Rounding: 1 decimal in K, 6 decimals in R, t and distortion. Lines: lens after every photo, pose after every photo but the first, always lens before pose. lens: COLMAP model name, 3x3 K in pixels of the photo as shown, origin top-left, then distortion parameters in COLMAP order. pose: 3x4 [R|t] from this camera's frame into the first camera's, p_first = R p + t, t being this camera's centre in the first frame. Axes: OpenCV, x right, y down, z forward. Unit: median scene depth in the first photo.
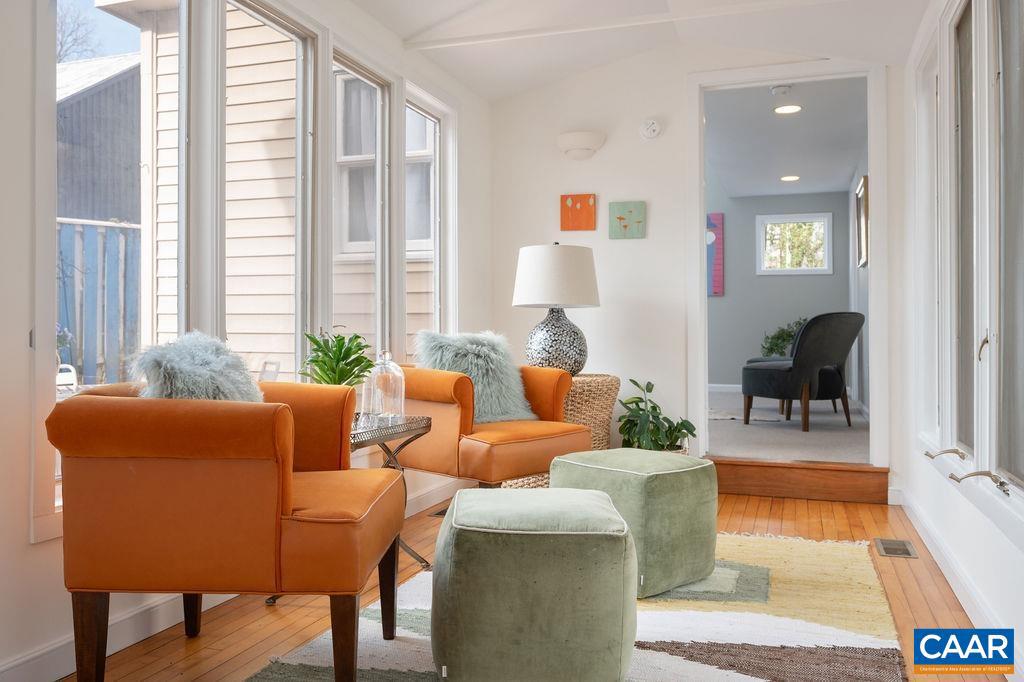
lens RADIAL K [[830.1, 0, 512.6], [0, 830.1, 335.3], [0, 0, 1]] dist [-0.002803, -0.000512]
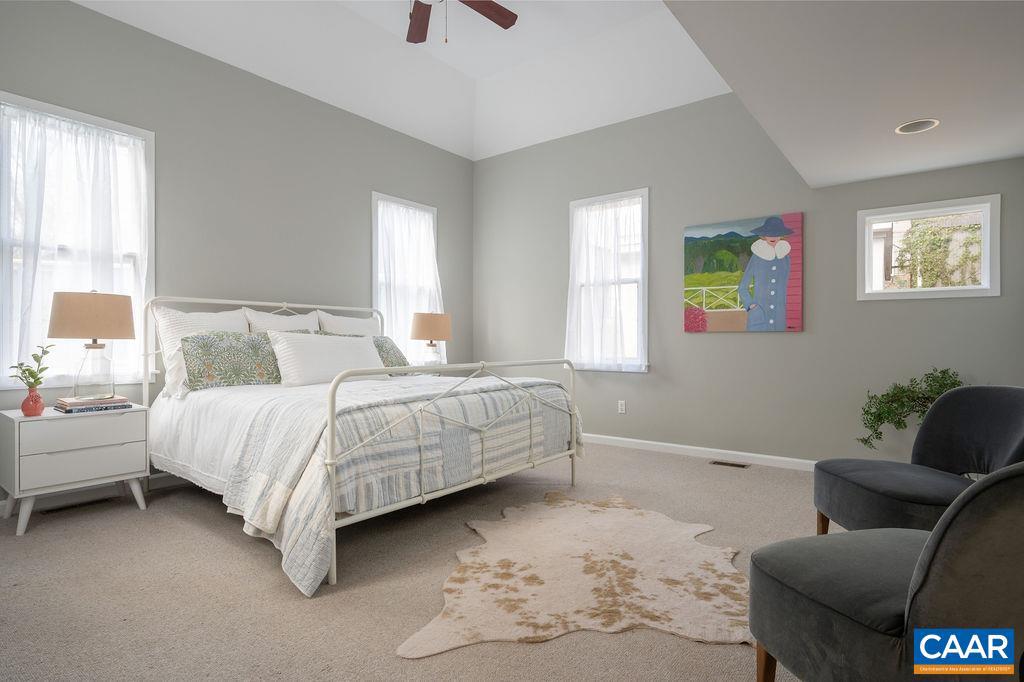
lens RADIAL K [[548.0, 0, 513.1], [0, 548.0, 344.5], [0, 0, 1]] dist [-0.001434, 0.000059]
pose [[0.949164, 0.006135, -0.314722, 0.168492], [-0.005000, 0.999978, 0.004414, -0.037662], [0.314742, -0.002616, 0.949174, 0.489034]]
